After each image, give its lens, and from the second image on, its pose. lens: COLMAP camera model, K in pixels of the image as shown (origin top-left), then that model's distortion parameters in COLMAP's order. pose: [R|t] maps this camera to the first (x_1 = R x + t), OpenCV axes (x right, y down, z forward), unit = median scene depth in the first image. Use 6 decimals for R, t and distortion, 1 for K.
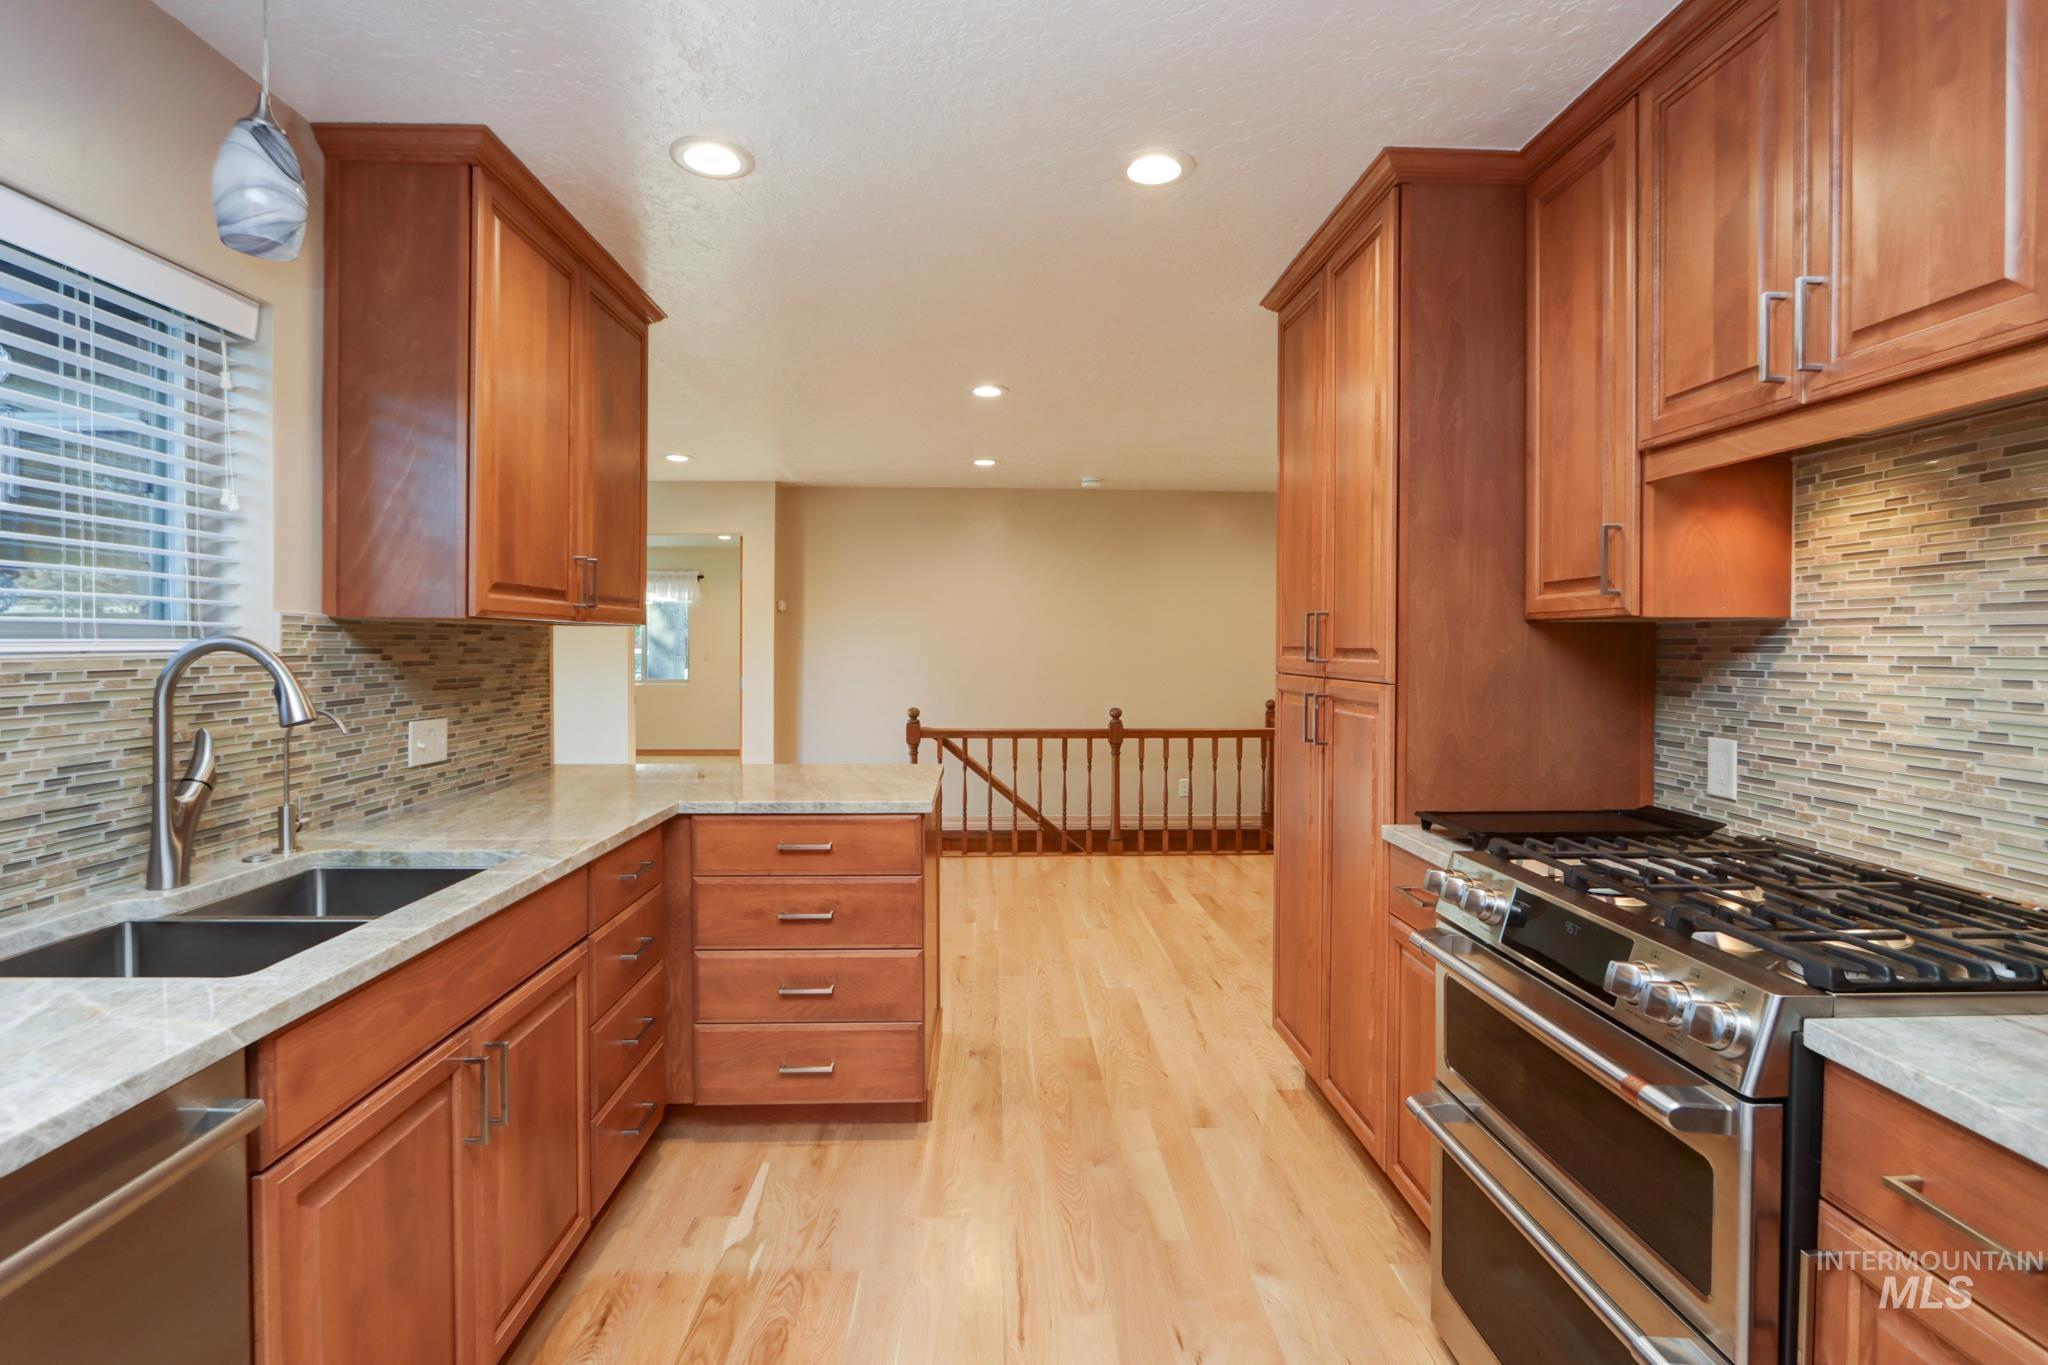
lens RADIAL K [[970.3, 0, 1015.7], [0, 970.3, 668.6], [0, 0, 1]] dist [-0.013844, 0.002267]
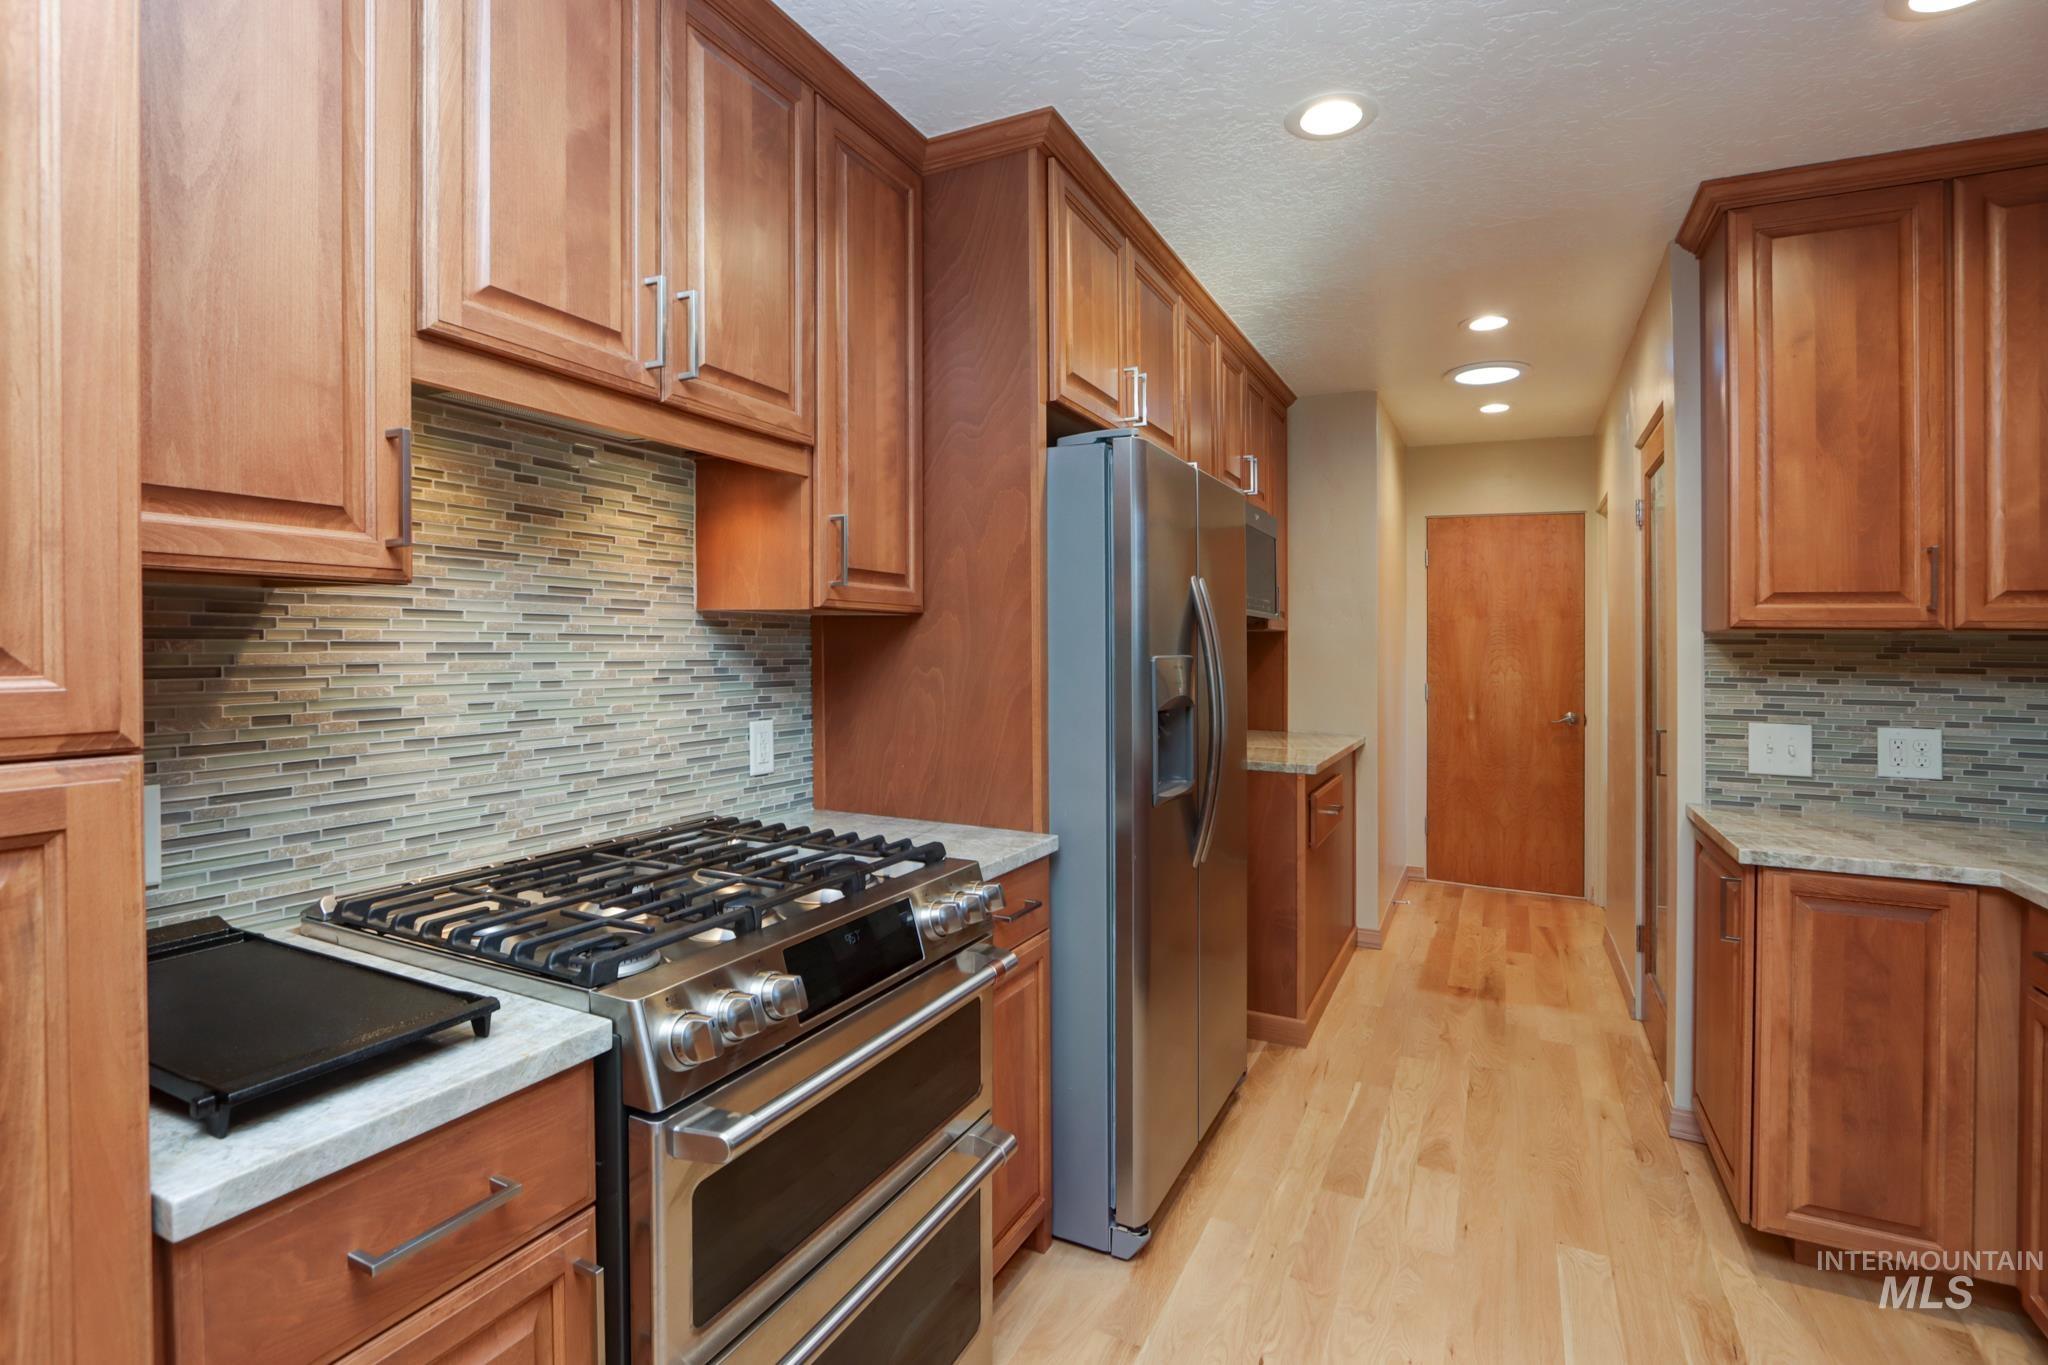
lens RADIAL K [[970.3, 0, 1030.3], [0, 970.3, 640.8], [0, 0, 1]] dist [-0.013844, 0.002267]
pose [[-0.886629, -0.016296, 0.462195, -0.010216], [-0.006035, 0.999702, 0.023672, -0.031223], [-0.462442, 0.018199, -0.886463, 1.222292]]
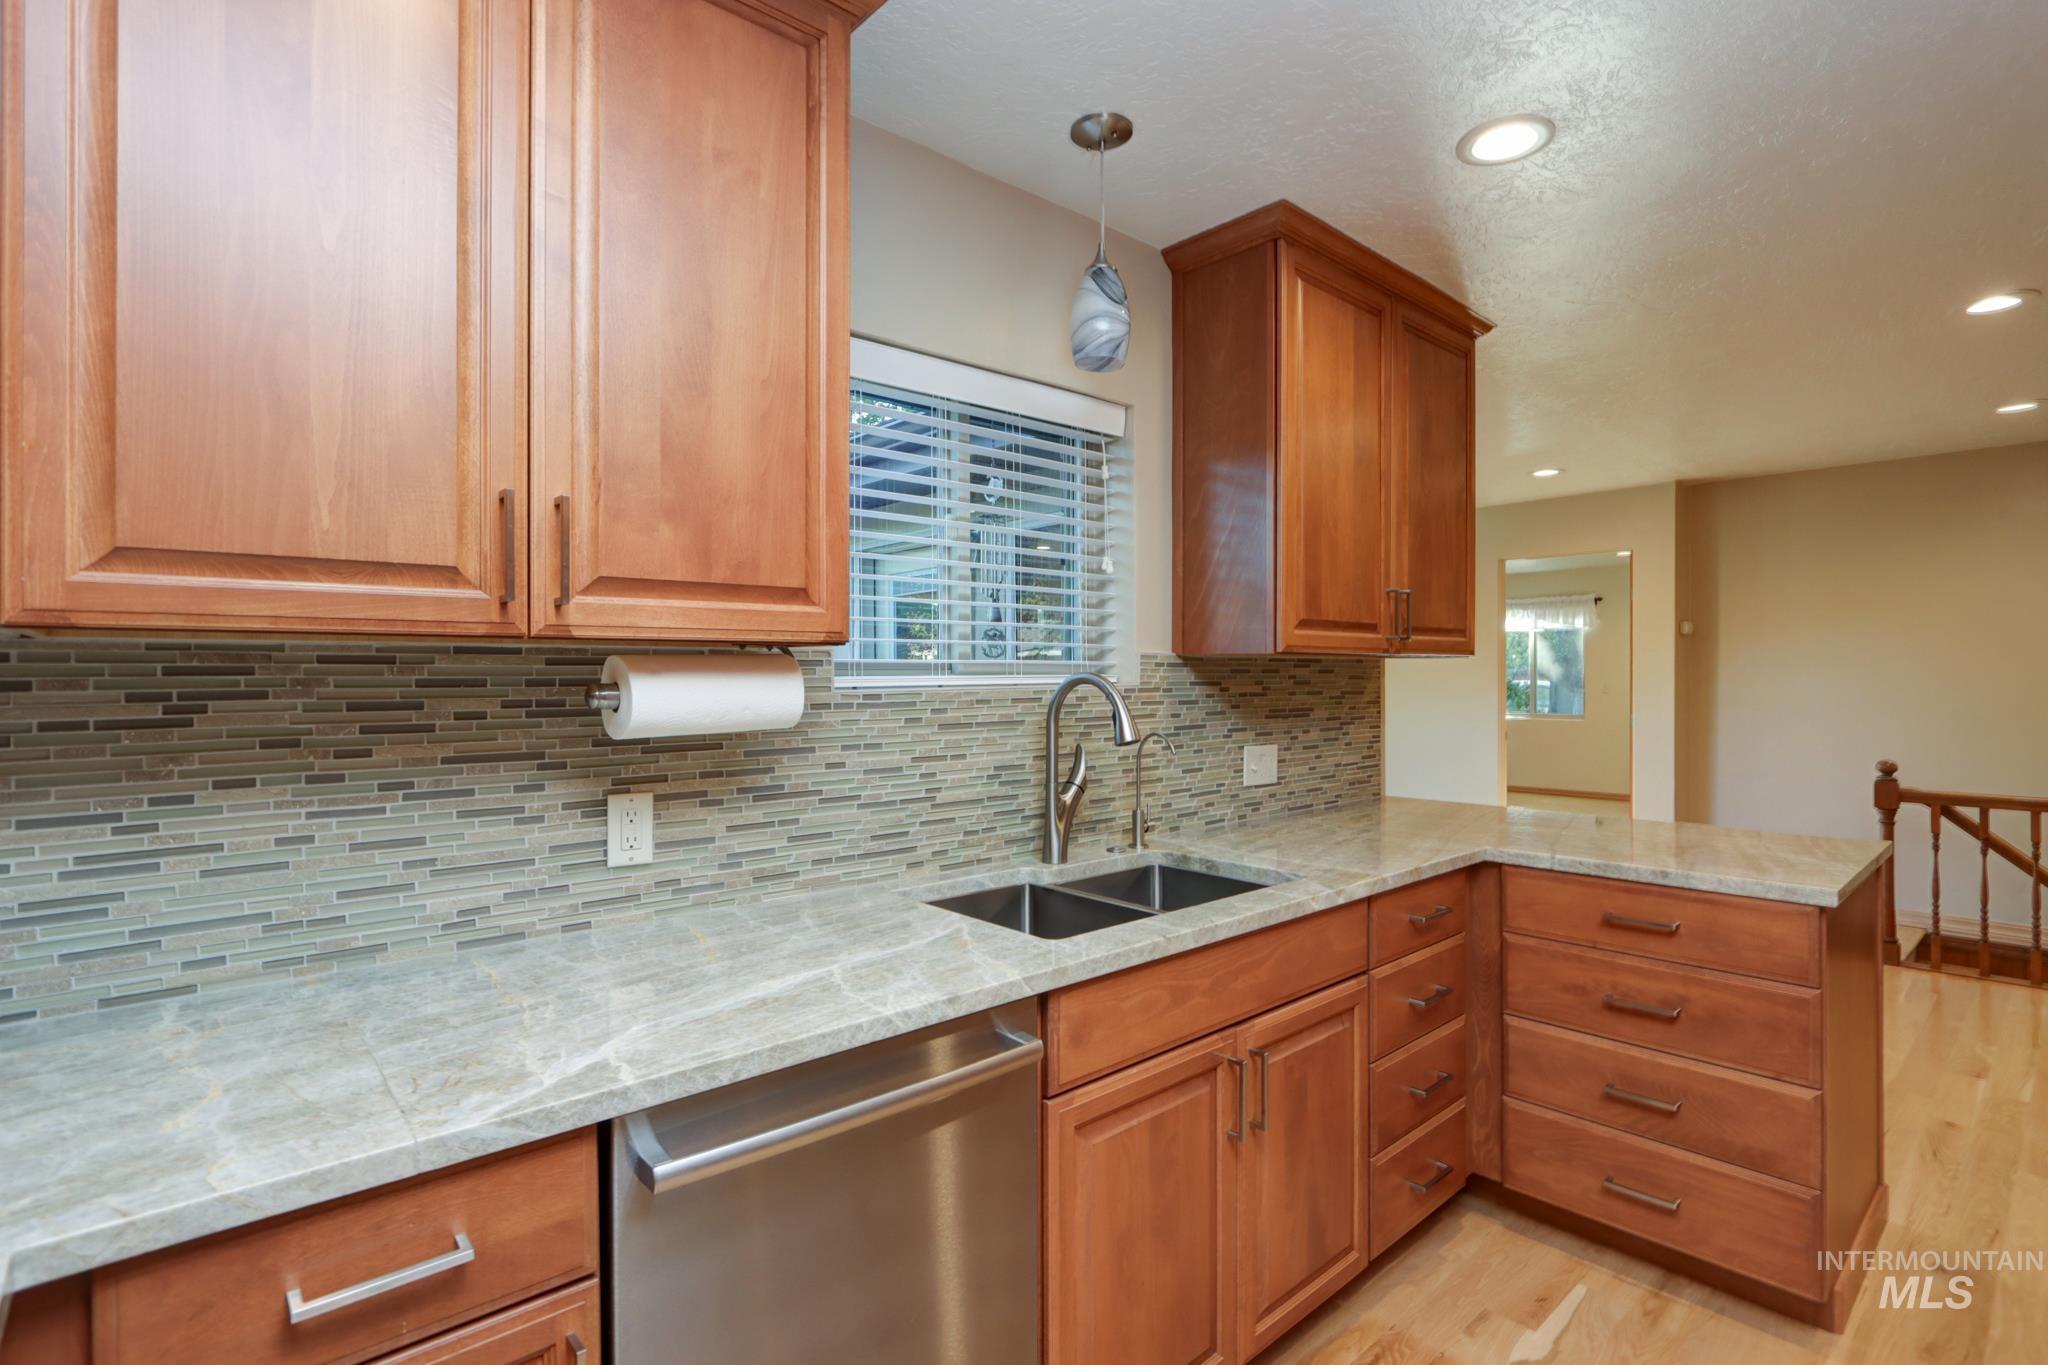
lens RADIAL K [[970.3, 0, 1013.2], [0, 970.3, 682.0], [0, 0, 1]] dist [-0.013844, 0.002267]
pose [[0.637633, -0.001727, -0.770338, 0.087697], [-0.012652, 0.999839, -0.012713, -0.002515], [0.770236, 0.017853, 0.637509, 0.078152]]
